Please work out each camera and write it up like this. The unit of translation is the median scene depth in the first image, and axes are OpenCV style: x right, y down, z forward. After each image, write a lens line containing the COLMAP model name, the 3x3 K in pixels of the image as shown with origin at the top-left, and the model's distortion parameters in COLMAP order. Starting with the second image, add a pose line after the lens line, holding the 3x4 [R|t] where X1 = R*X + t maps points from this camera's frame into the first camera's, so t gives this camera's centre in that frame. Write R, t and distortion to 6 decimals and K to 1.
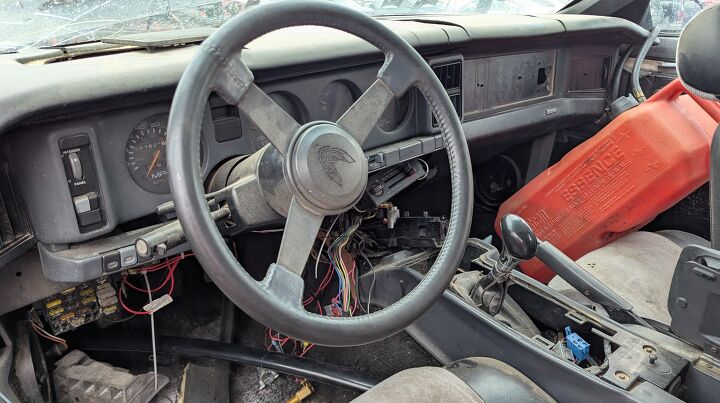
lens RADIAL K [[518.4, 0, 360.0], [0, 518.4, 201.5], [0, 0, 1]] dist [0.070569, -0.068025]
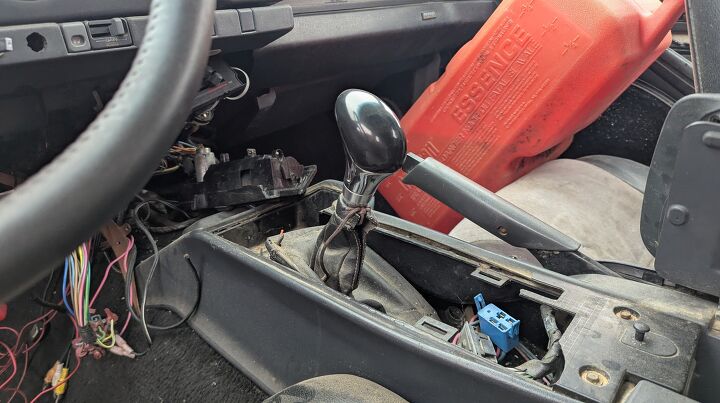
lens RADIAL K [[524.5, 0, 362.5], [0, 524.5, 189.0], [0, 0, 1]] dist [0.030664, 0.000903]
pose [[0.979094, -0.095610, 0.179537, 0.181414], [0.100886, 0.994687, -0.020470, 0.123145], [-0.176626, 0.038155, 0.983538, 0.455900]]
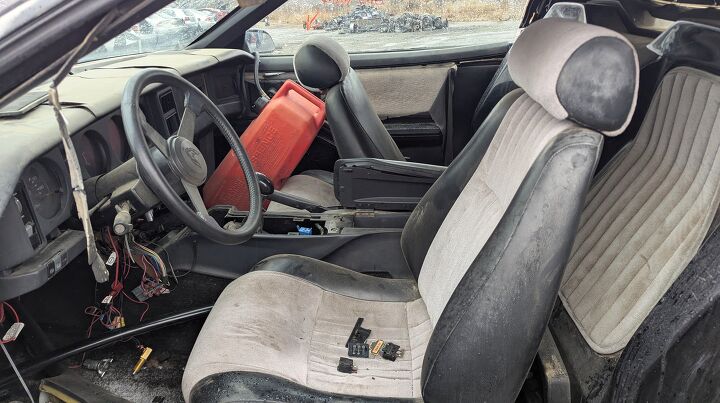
lens RADIAL K [[509.2, 0, 353.0], [0, 509.2, 197.7], [0, 0, 1]] dist [0.027386, -0.001773]
pose [[0.695261, -0.294114, 0.655827, -0.564782], [0.311000, 0.945709, 0.094416, 0.042540], [-0.647991, 0.138319, 0.748983, -0.425154]]
